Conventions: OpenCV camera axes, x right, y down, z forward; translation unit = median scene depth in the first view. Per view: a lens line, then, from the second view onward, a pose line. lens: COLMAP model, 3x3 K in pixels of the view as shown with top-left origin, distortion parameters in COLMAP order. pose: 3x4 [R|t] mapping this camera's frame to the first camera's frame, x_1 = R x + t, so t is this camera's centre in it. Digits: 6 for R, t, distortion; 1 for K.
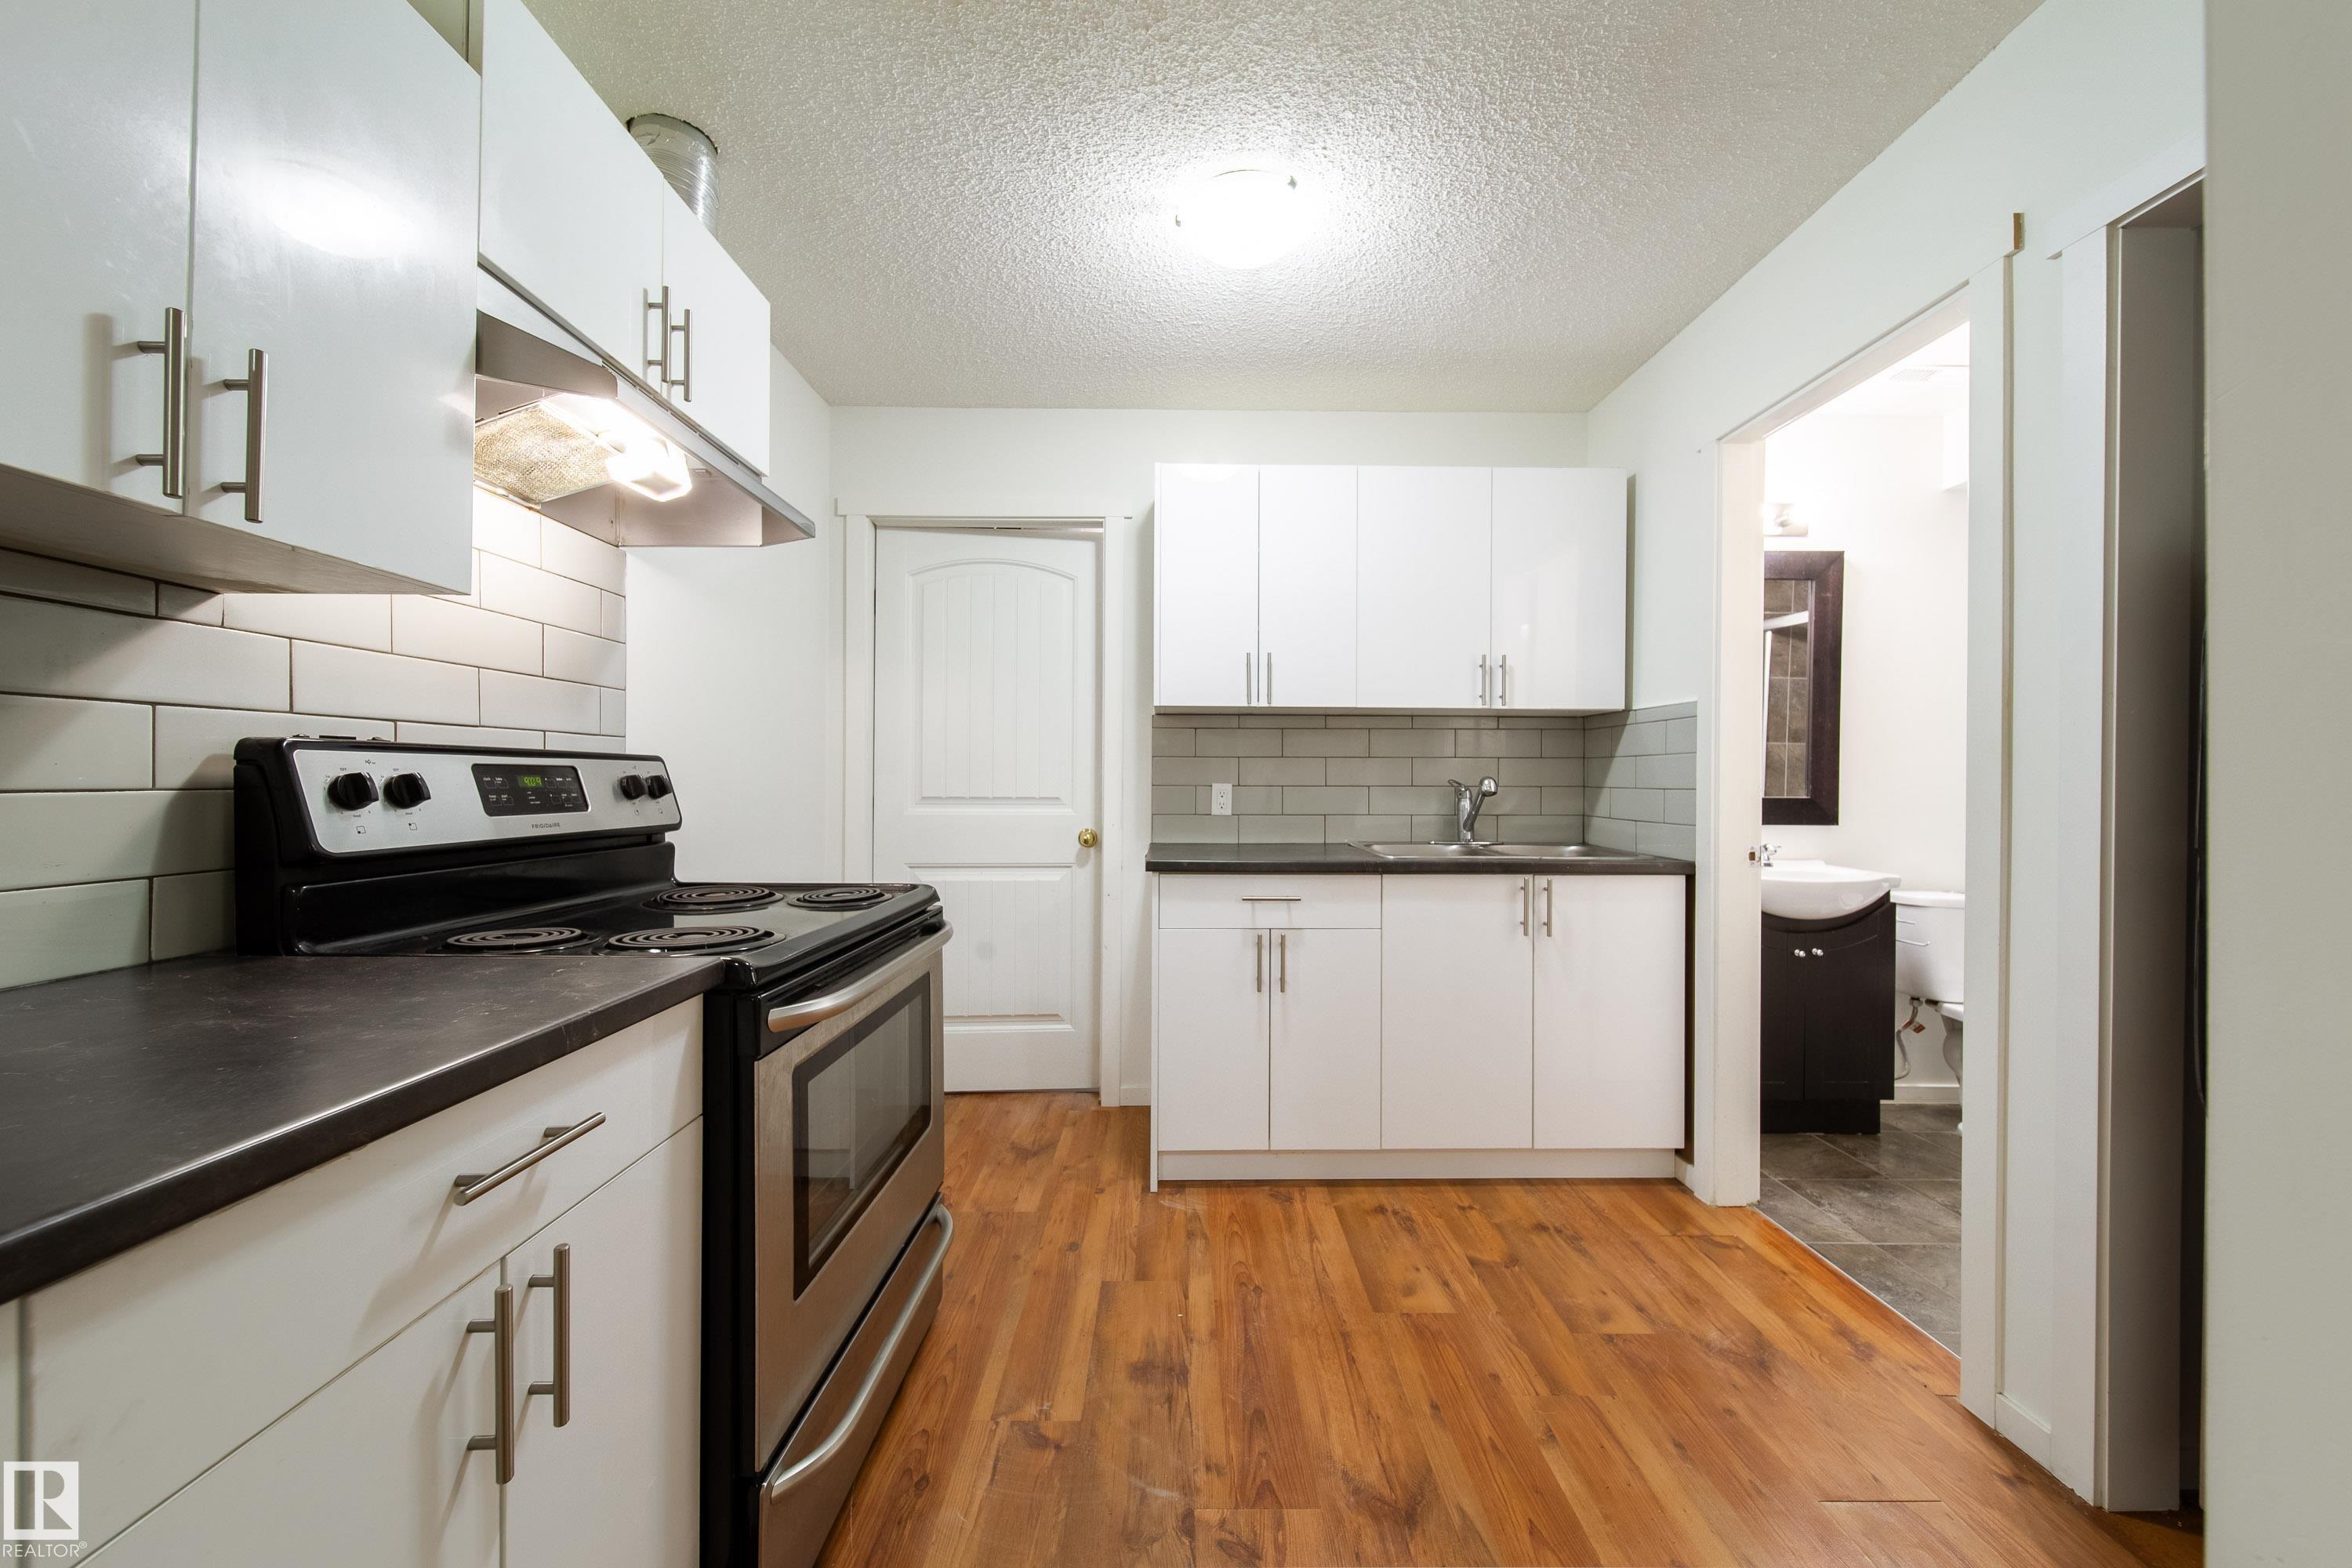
lens RADIAL K [[842.5, 0, 1171.8], [0, 842.5, 784.9], [0, 0, 1]] dist [0.004515, -0.001888]
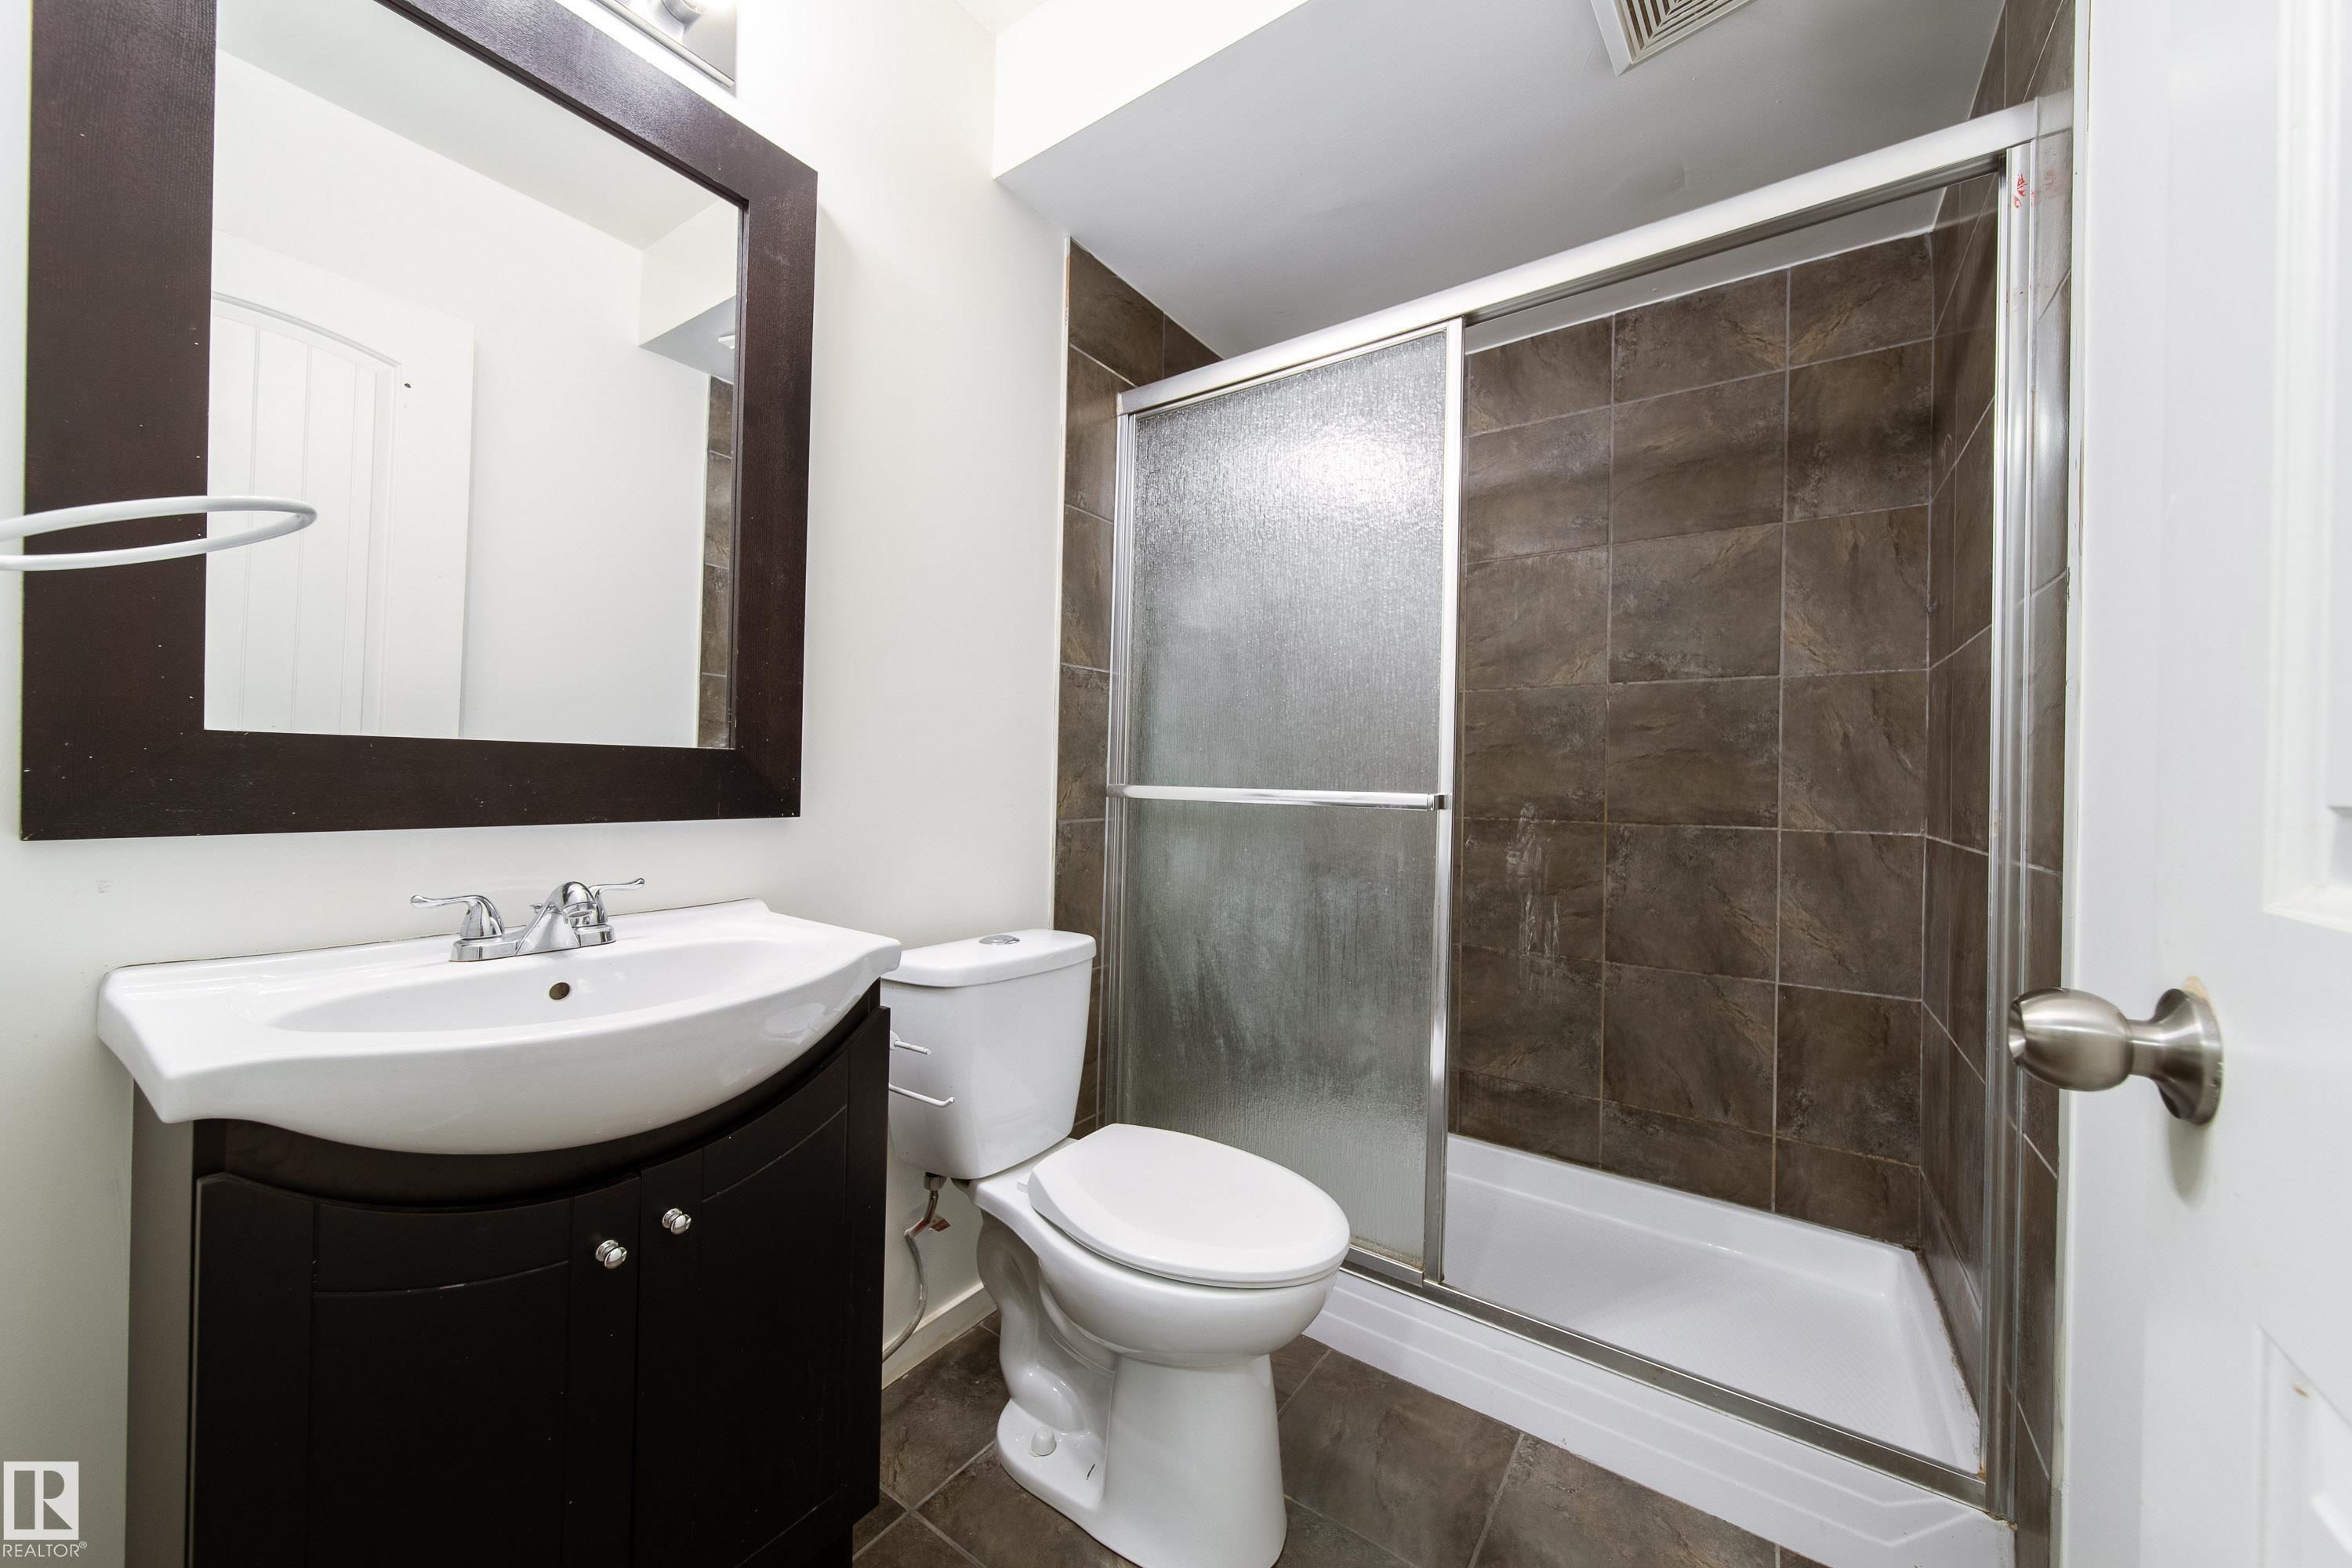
lens RADIAL K [[842.5, 0, 1183.4], [0, 842.5, 781.9], [0, 0, 1]] dist [0.004515, -0.001888]
pose [[0.567242, 0.010771, 0.823480, 0.557989], [-0.015015, 0.999884, -0.002736, 0.028416], [-0.823414, -0.010813, 0.567338, 0.607956]]
